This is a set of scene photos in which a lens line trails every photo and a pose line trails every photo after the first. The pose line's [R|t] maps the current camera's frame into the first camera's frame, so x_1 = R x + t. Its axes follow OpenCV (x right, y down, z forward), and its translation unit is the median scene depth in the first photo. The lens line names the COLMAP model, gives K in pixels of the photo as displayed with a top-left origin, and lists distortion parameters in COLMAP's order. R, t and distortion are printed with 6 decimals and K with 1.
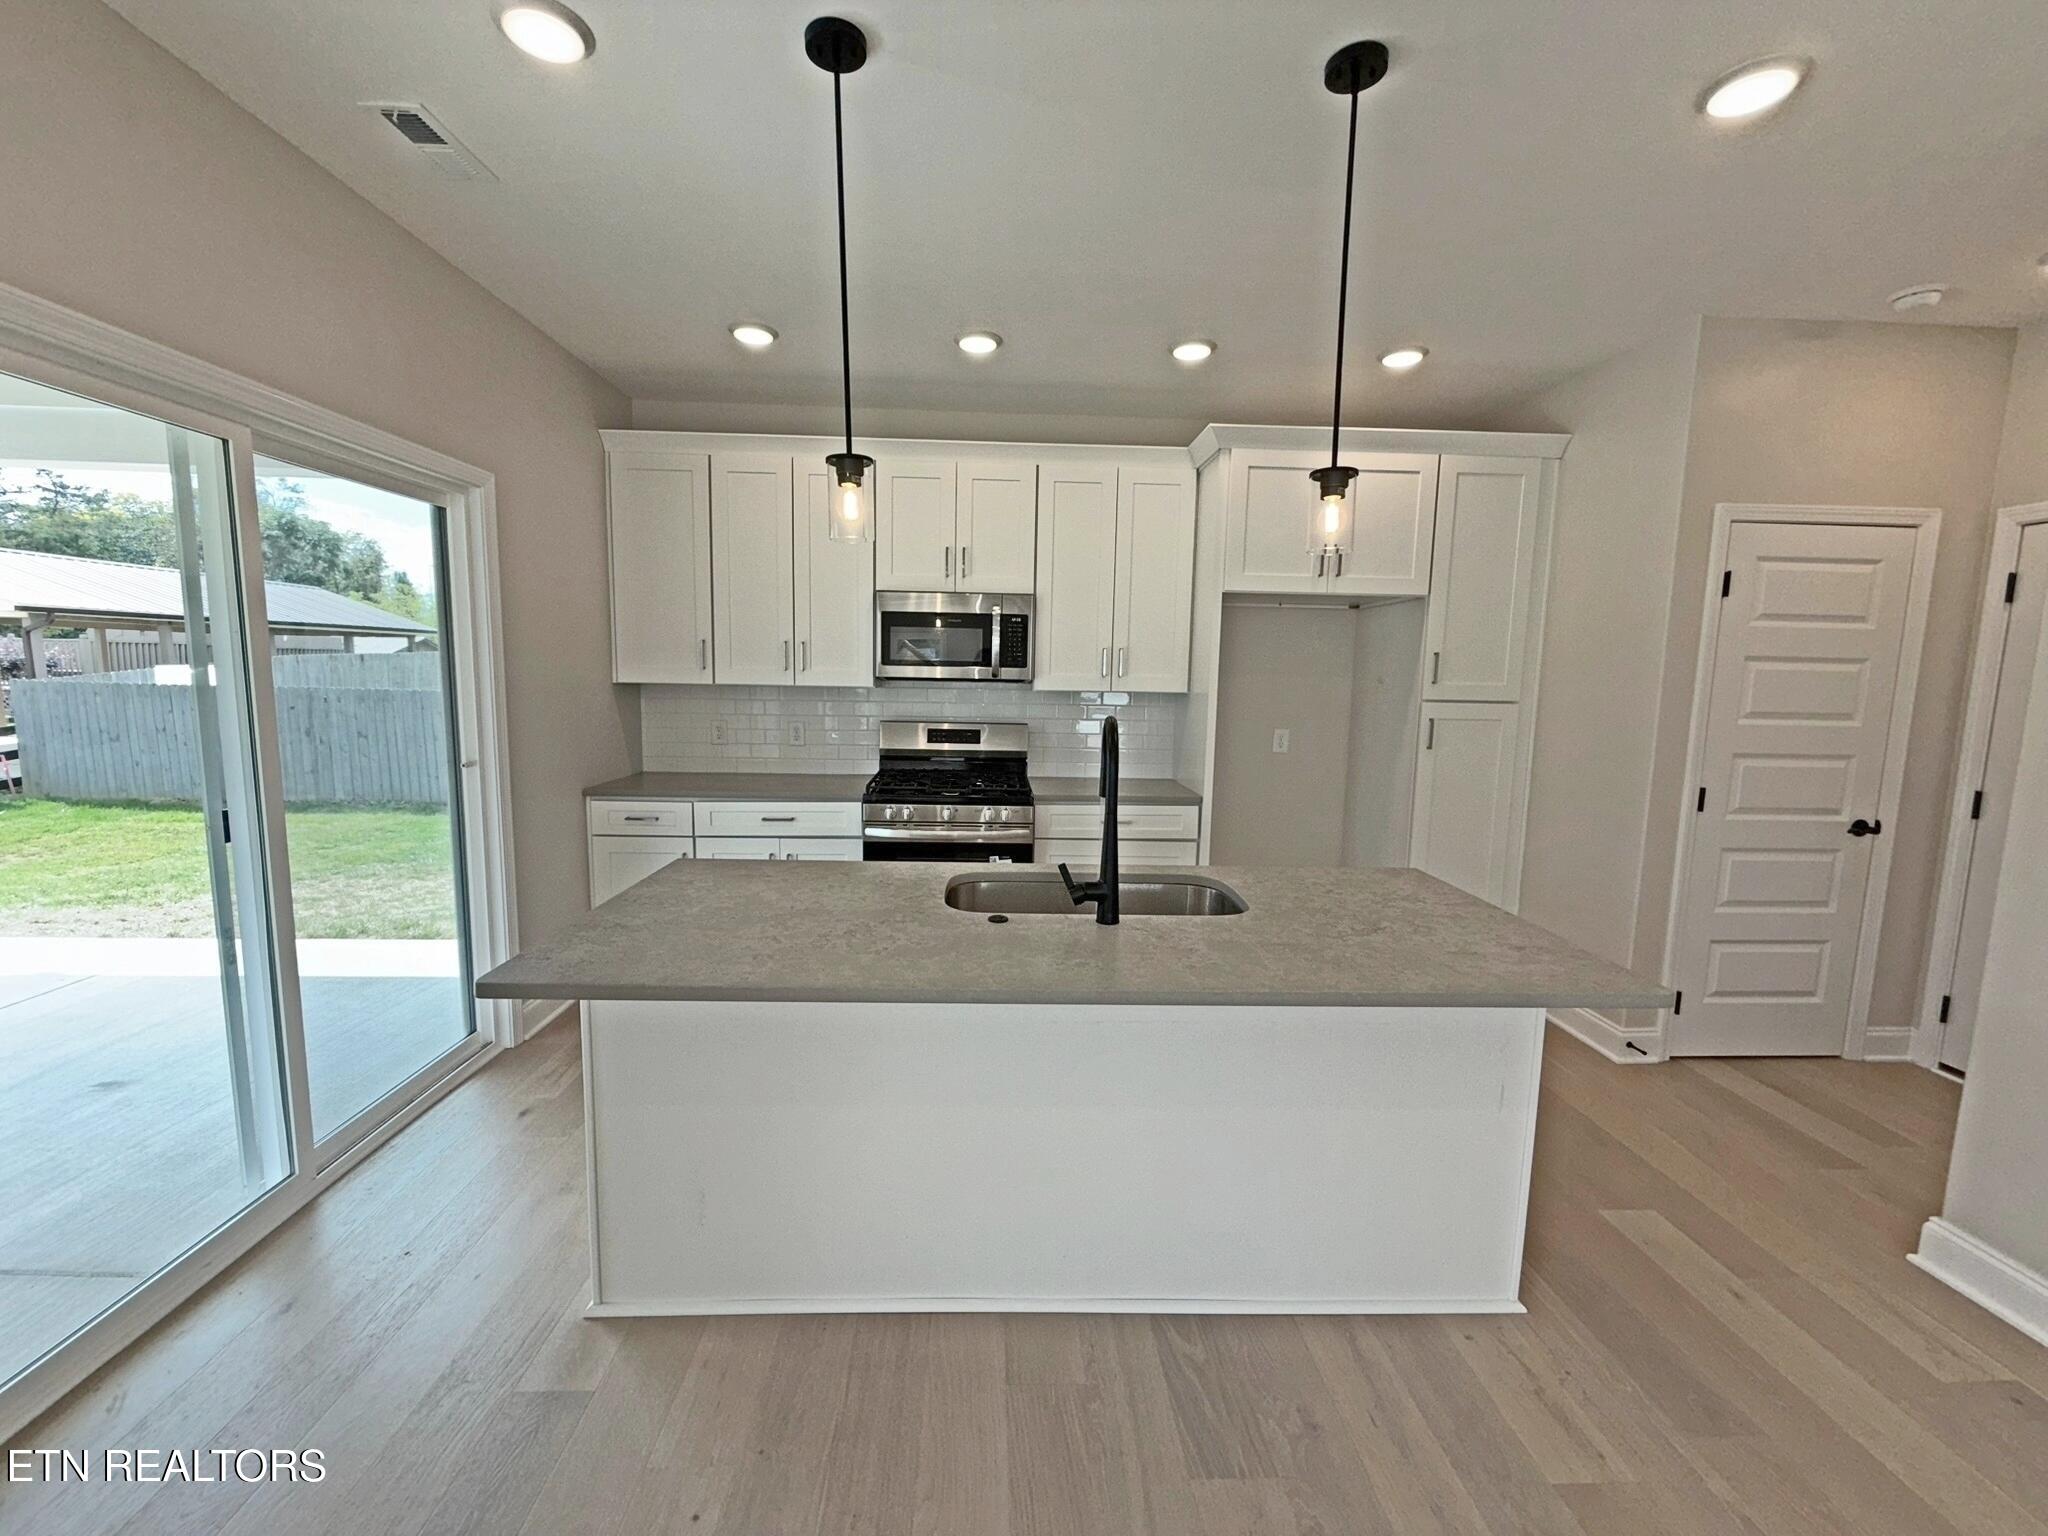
lens RADIAL K [[819.9, 0, 1018.9], [0, 819.9, 766.3], [0, 0, 1]] dist [0.002894, 0.000166]
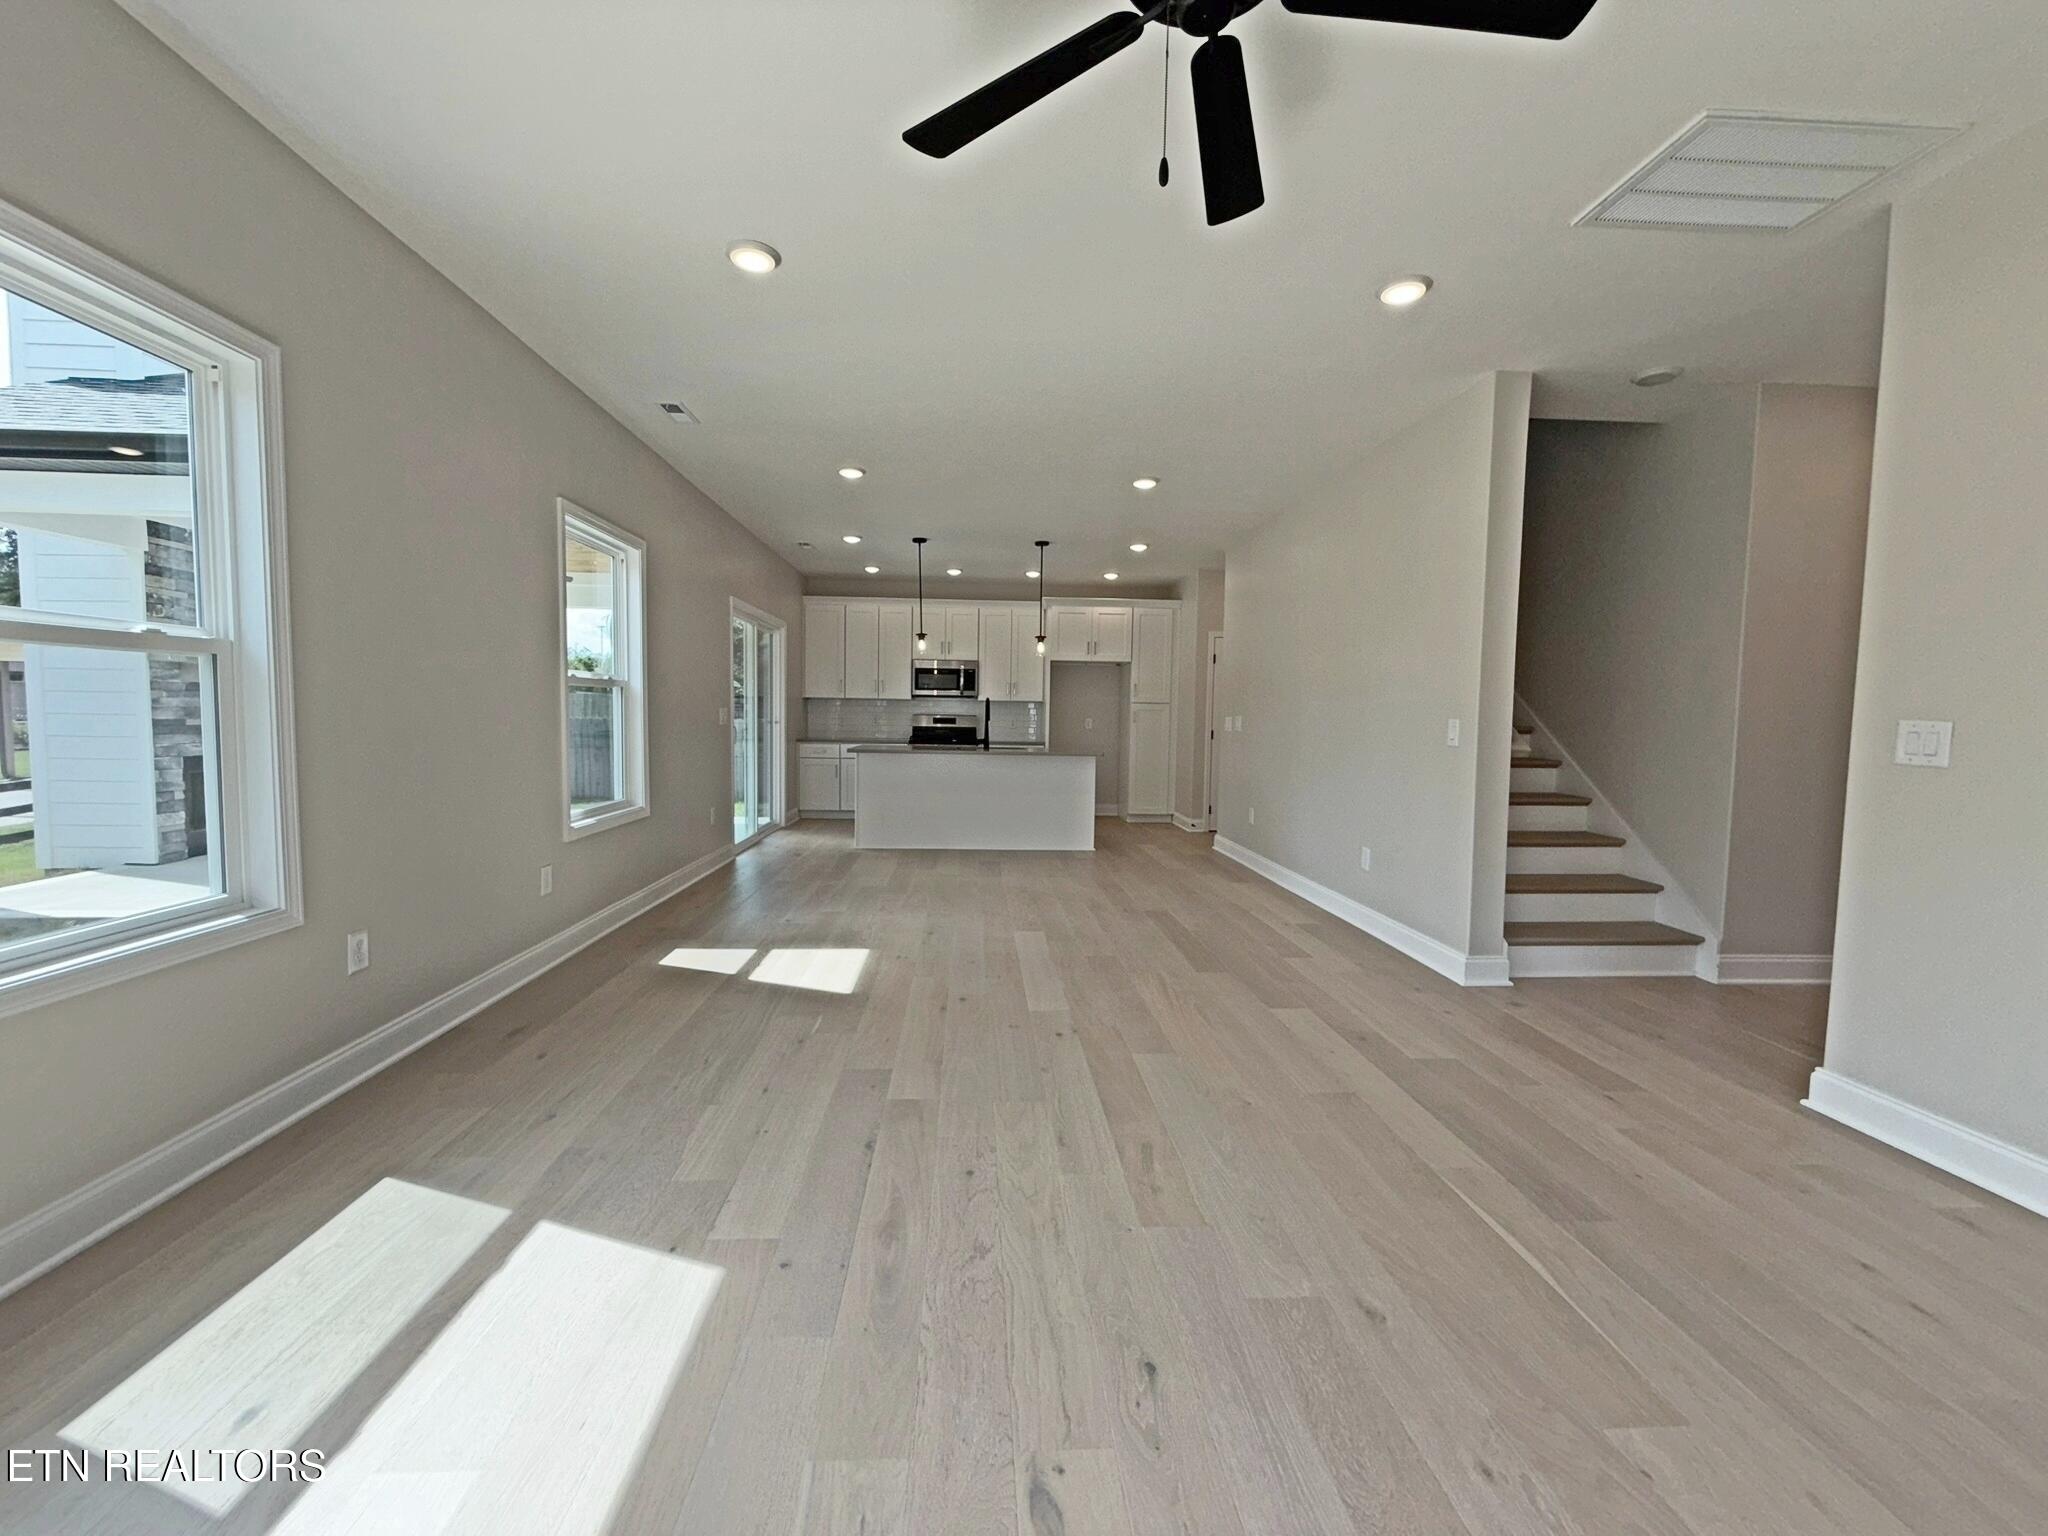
lens RADIAL K [[809.8, 0, 1012.2], [0, 809.8, 769.5], [0, 0, 1]] dist [-0.017083, 0.000087]
pose [[0.999931, -0.004037, 0.011021, 0.093450], [0.004653, 0.998397, -0.056416, 0.248393], [-0.010776, 0.056463, 0.998347, -1.382419]]
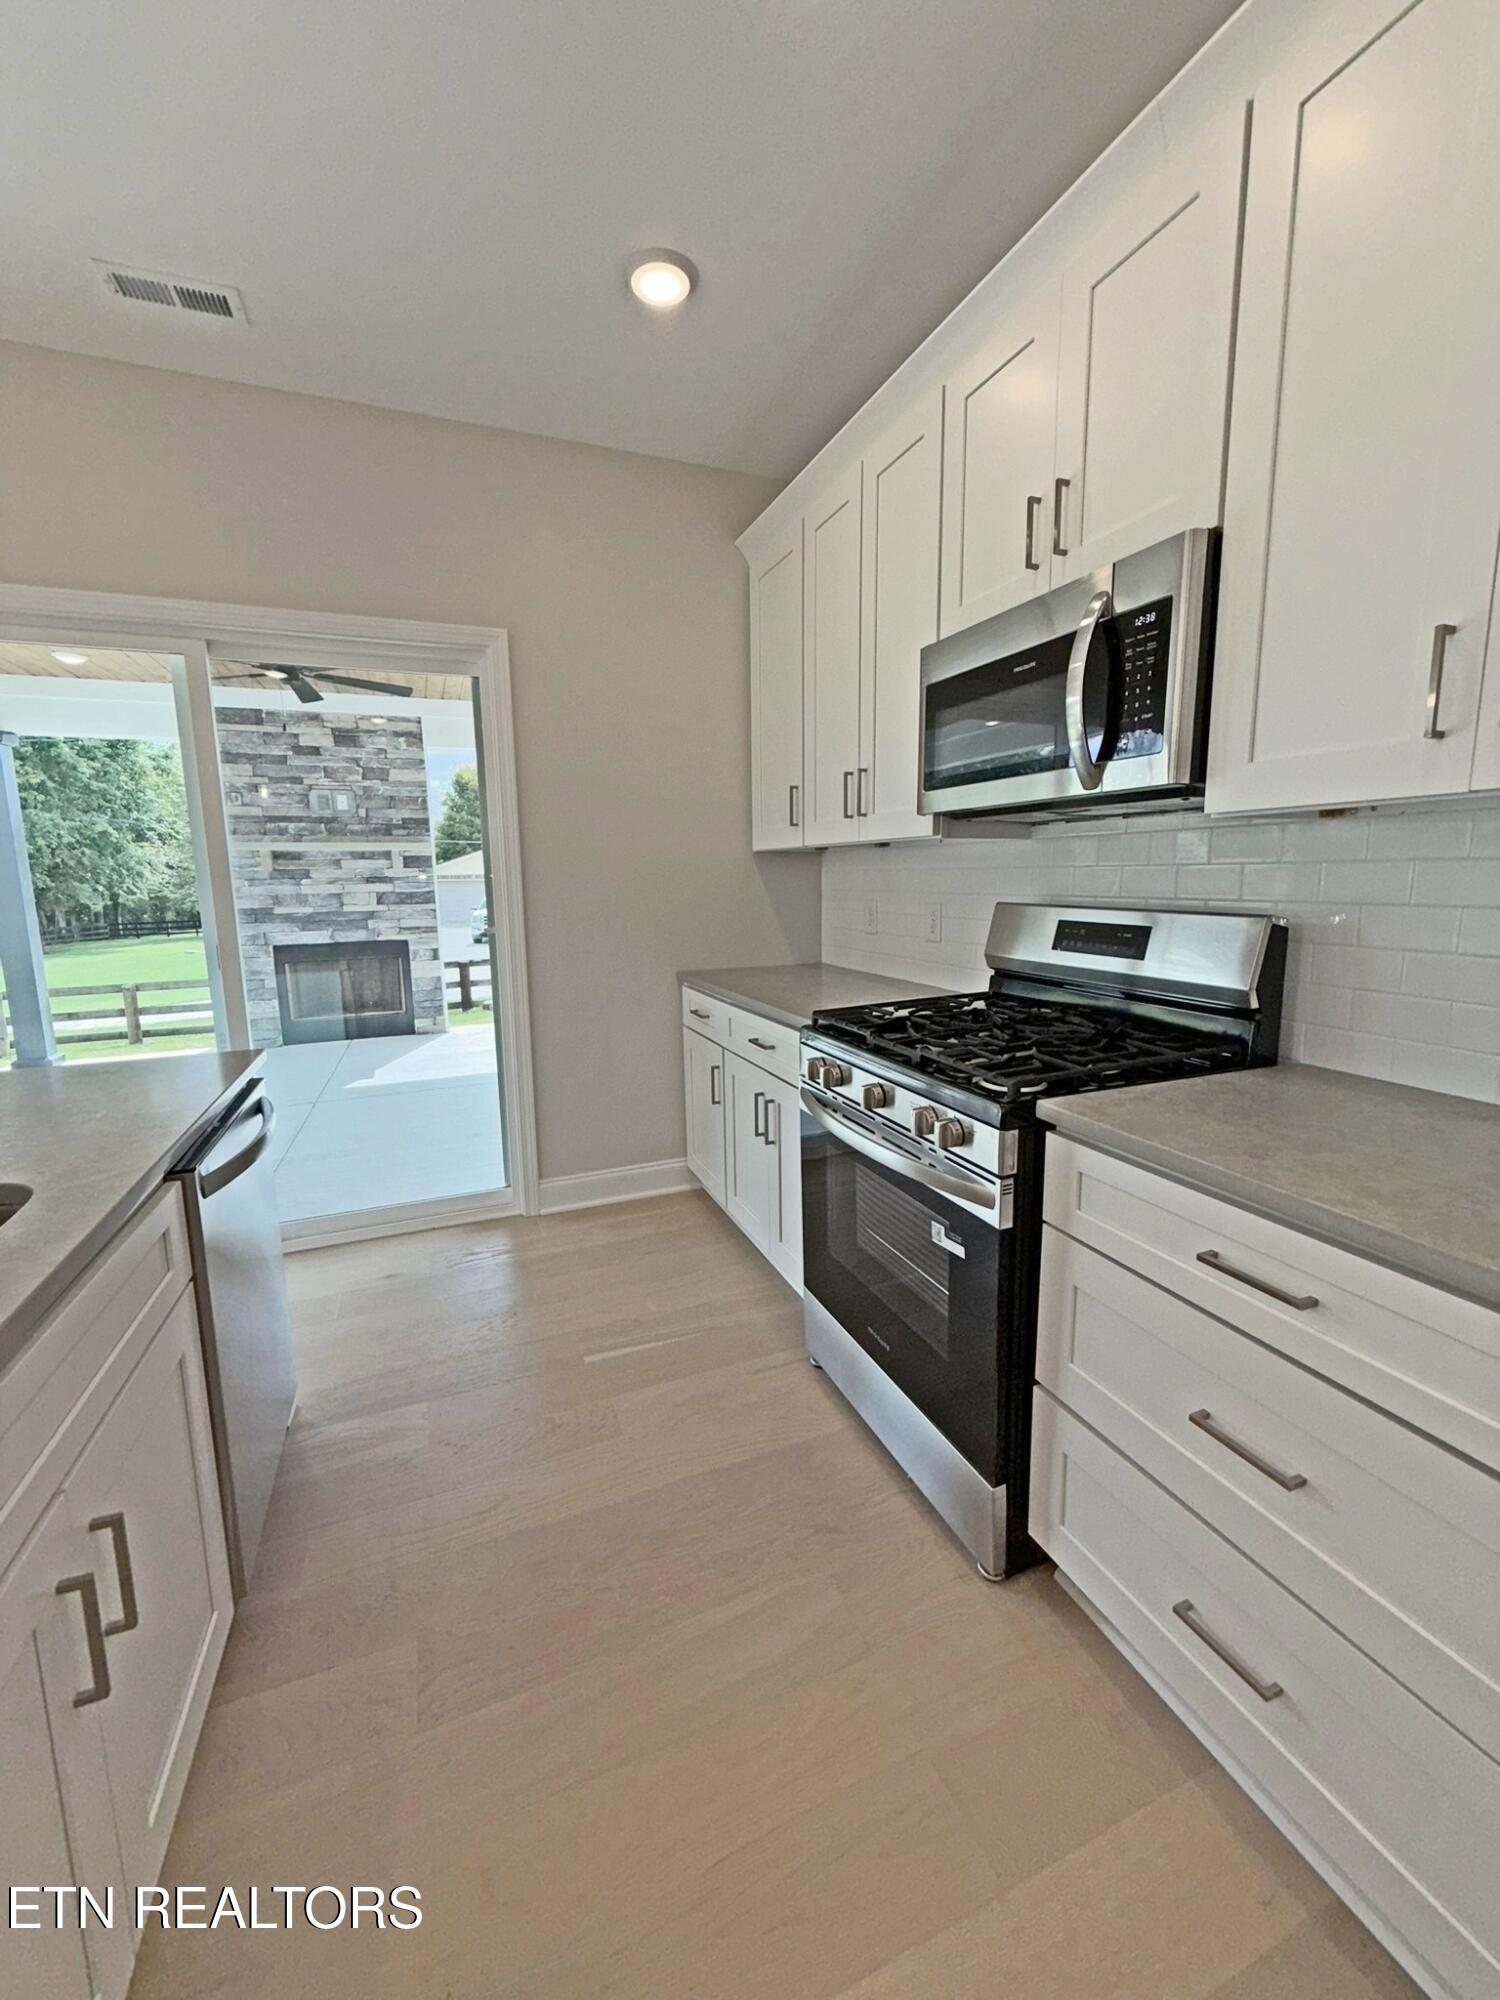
lens RADIAL K [[798.2, 0, 749.6], [0, 798.2, 994.0], [0, 0, 1]] dist [-0.001609, 0.000115]
pose [[0.344931, 0.117501, -0.931245, 0.284059], [-0.088654, 0.991777, 0.092301, -0.032358], [0.934432, 0.050721, 0.352511, 0.721091]]
